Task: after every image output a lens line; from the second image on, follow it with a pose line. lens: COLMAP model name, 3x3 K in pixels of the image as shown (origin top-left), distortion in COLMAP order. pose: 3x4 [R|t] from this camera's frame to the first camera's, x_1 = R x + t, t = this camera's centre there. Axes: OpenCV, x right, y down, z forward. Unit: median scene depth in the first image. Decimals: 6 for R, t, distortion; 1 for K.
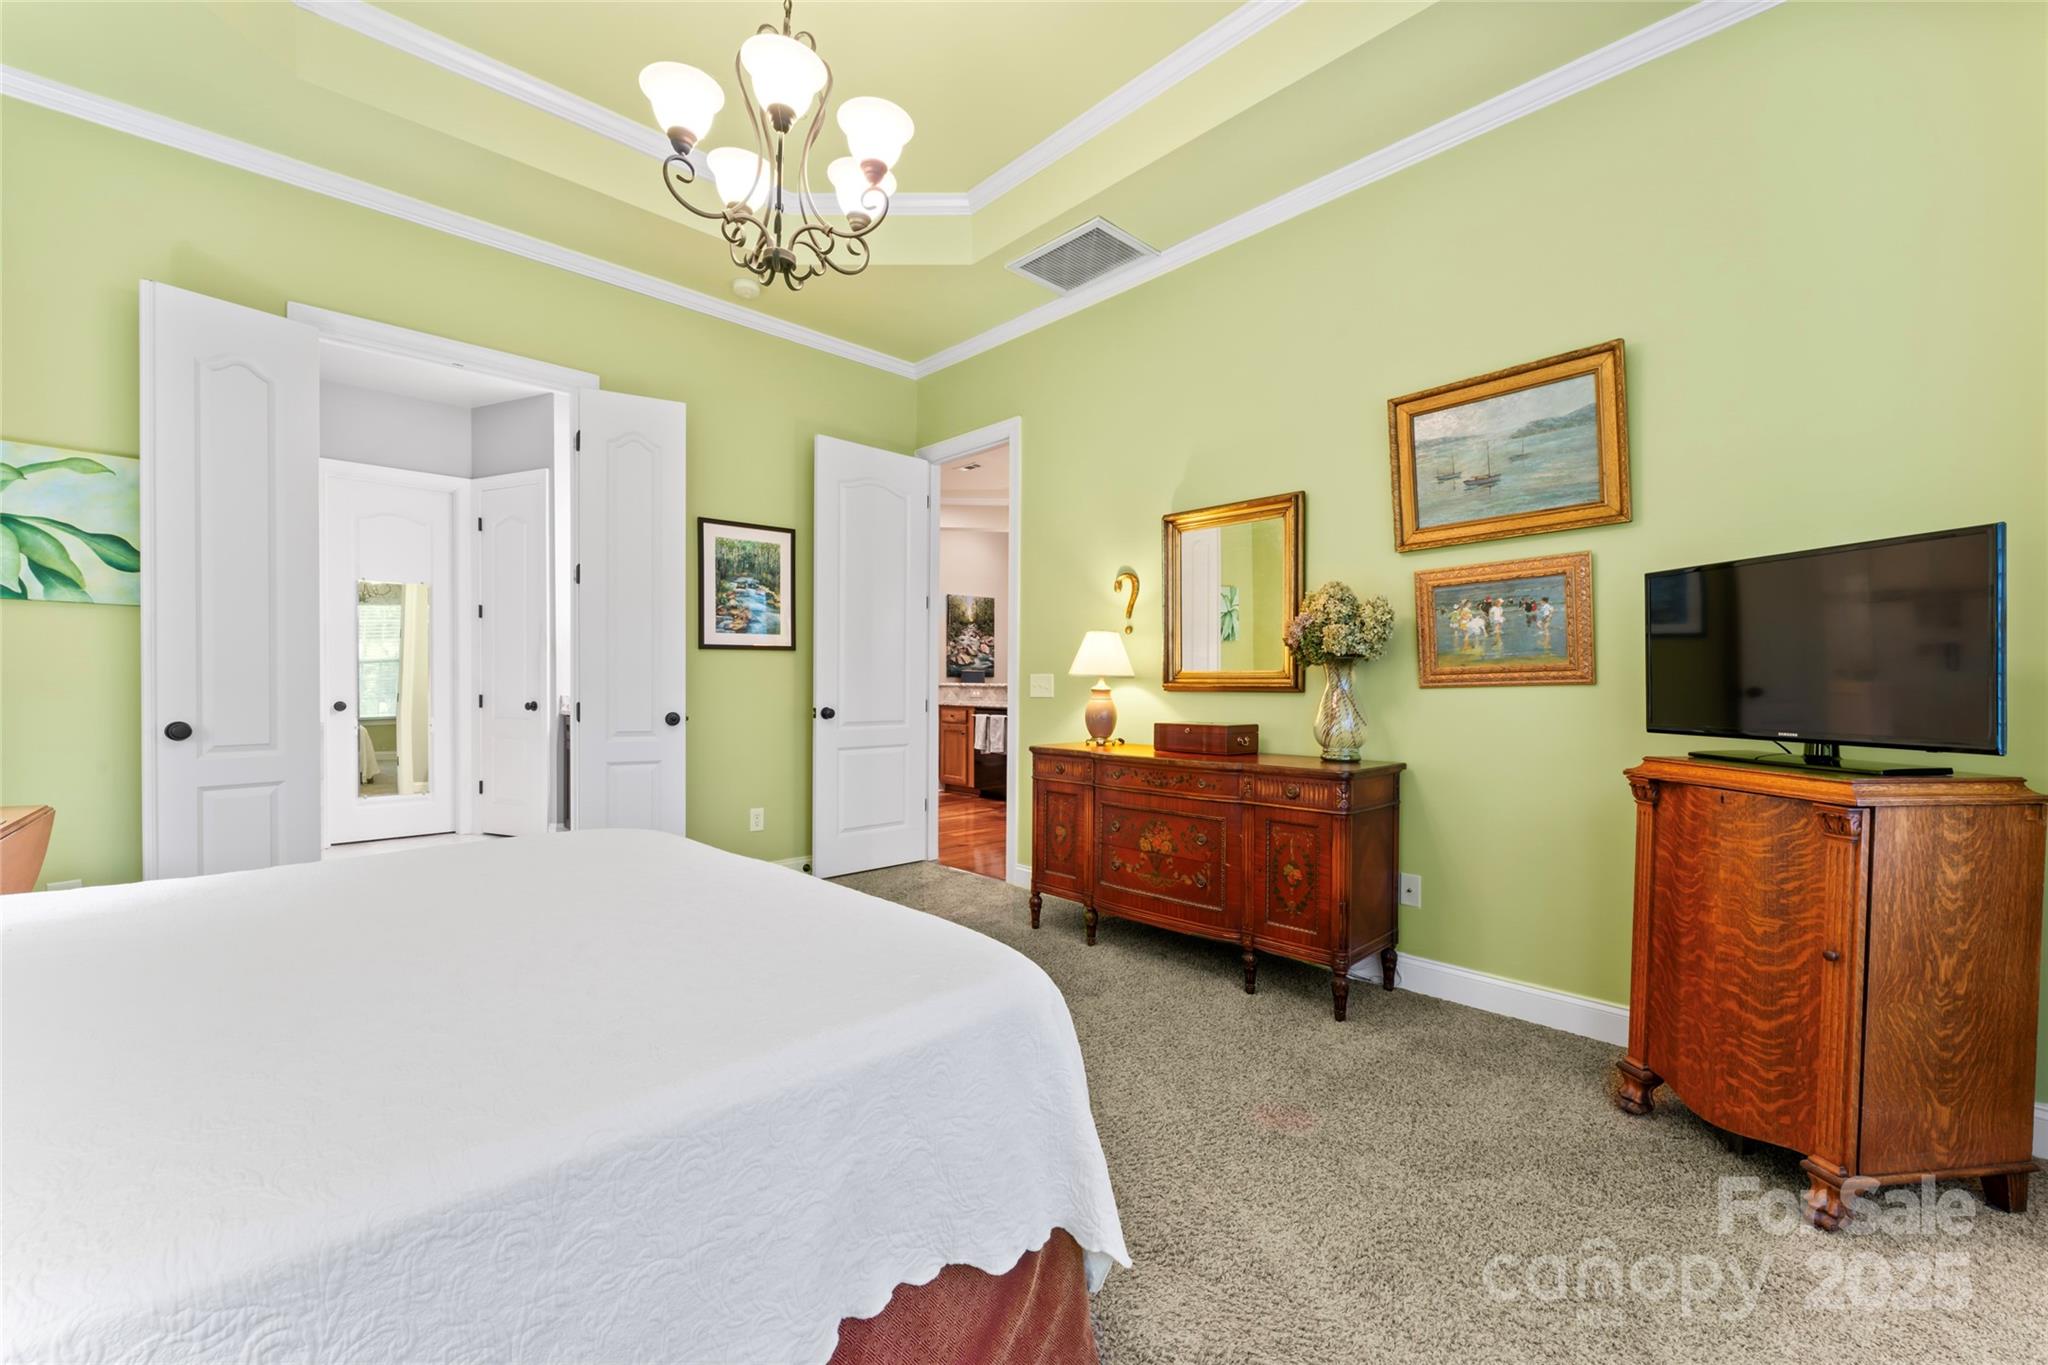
lens RADIAL K [[834.9, 0, 1024.3], [0, 834.9, 694.3], [0, 0, 1]] dist [-0.001122, -0.000066]
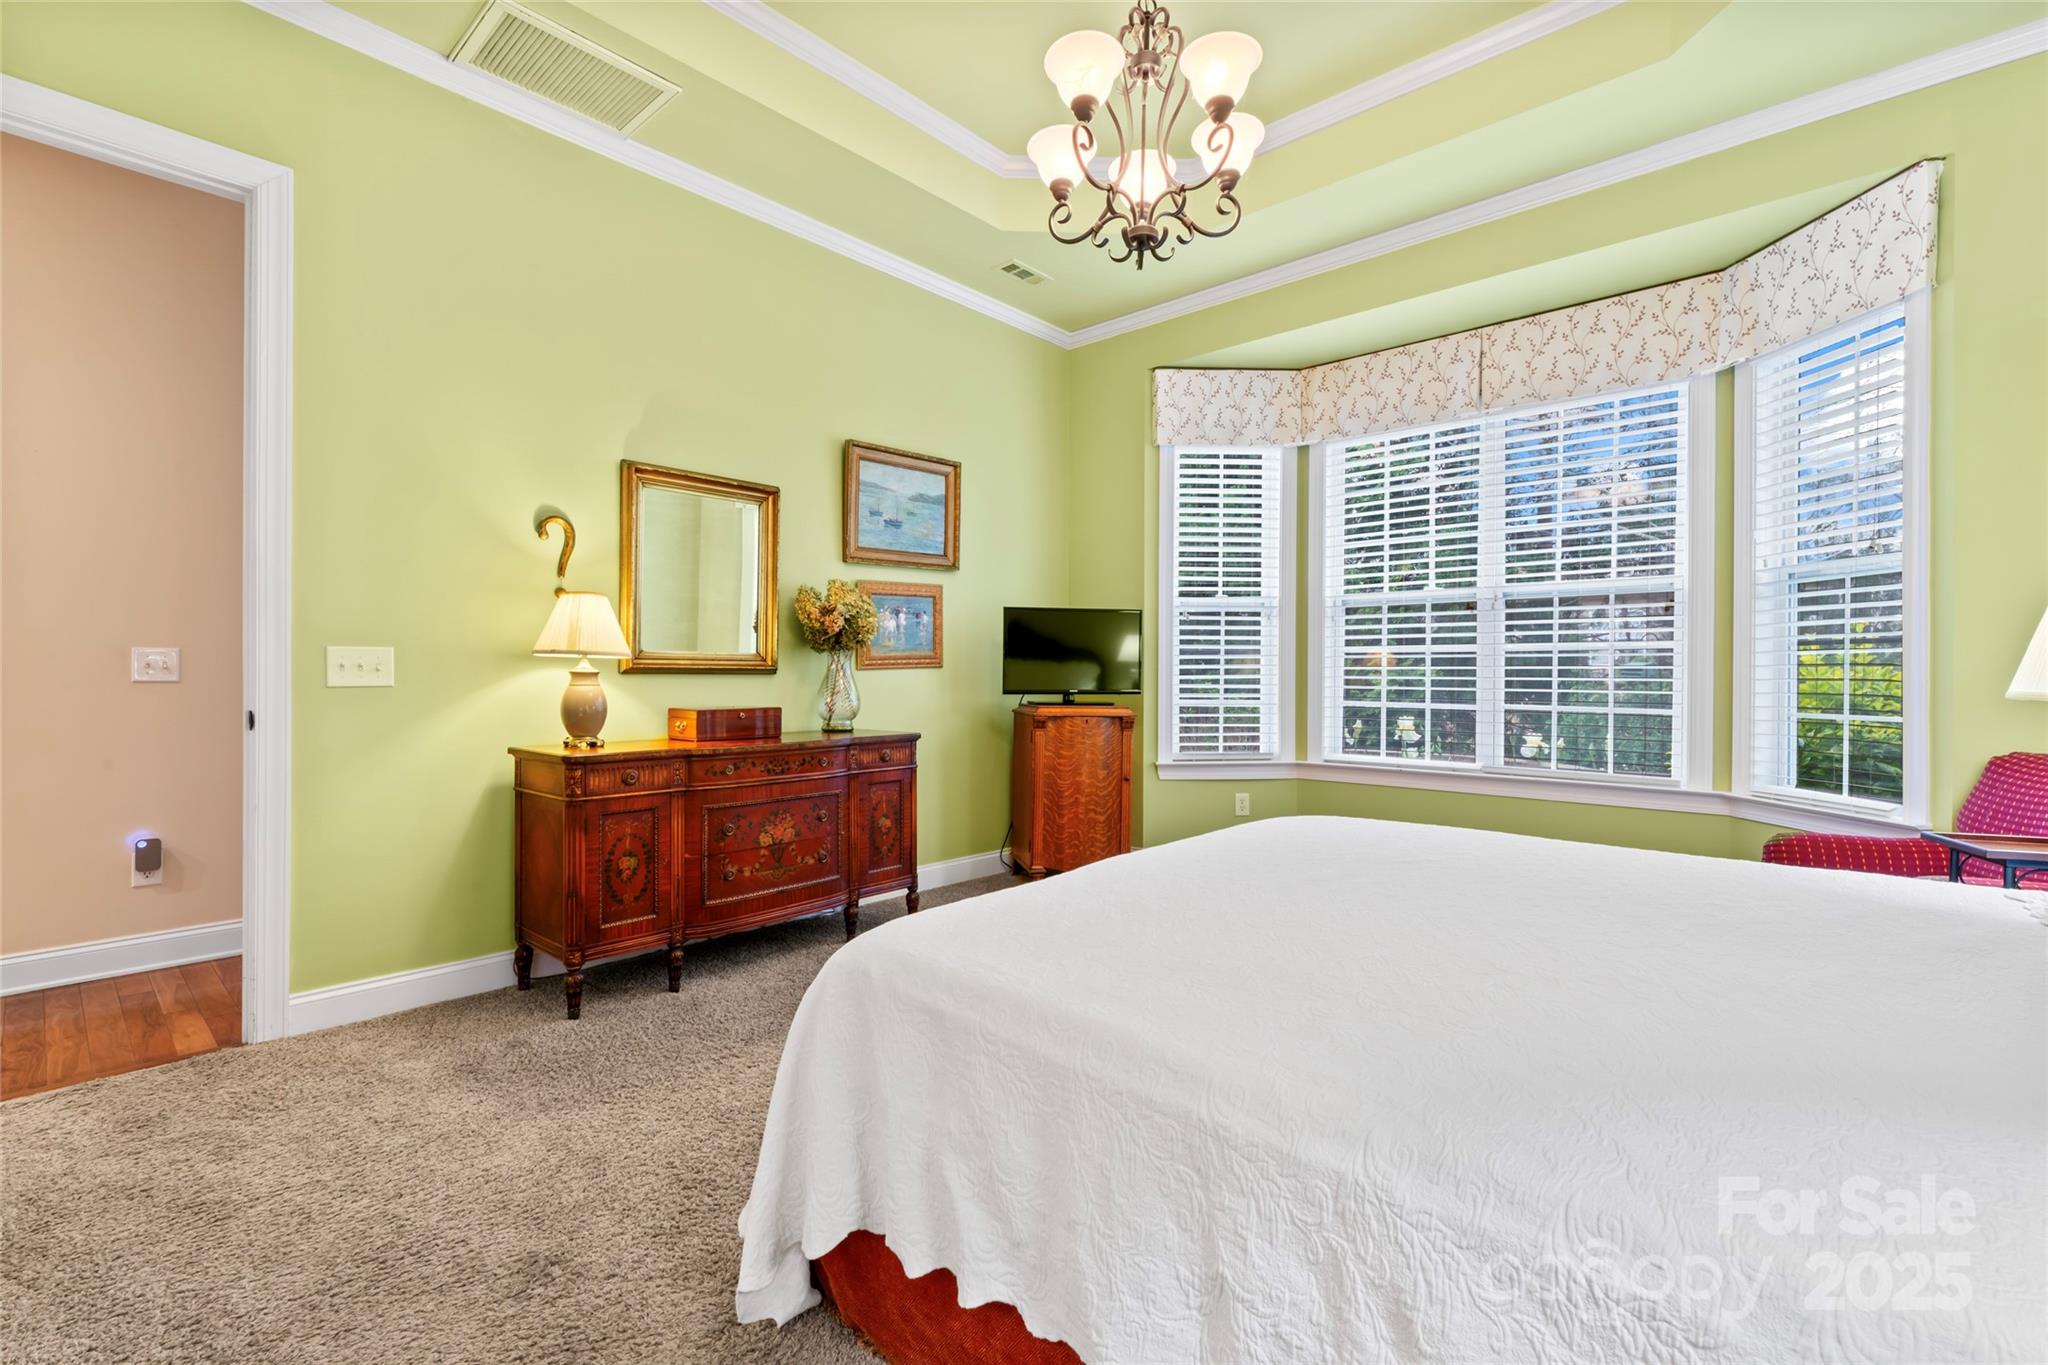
lens RADIAL K [[904.1, 0, 1024.0], [0, 904.1, 682.5], [0, 0, 1]] dist [-0.001801, -0.000242]
pose [[-0.077990, -0.012290, 0.996878, -0.910504], [0.009351, 0.999871, 0.013059, -0.003853], [-0.996910, 0.010340, -0.077865, 0.826640]]
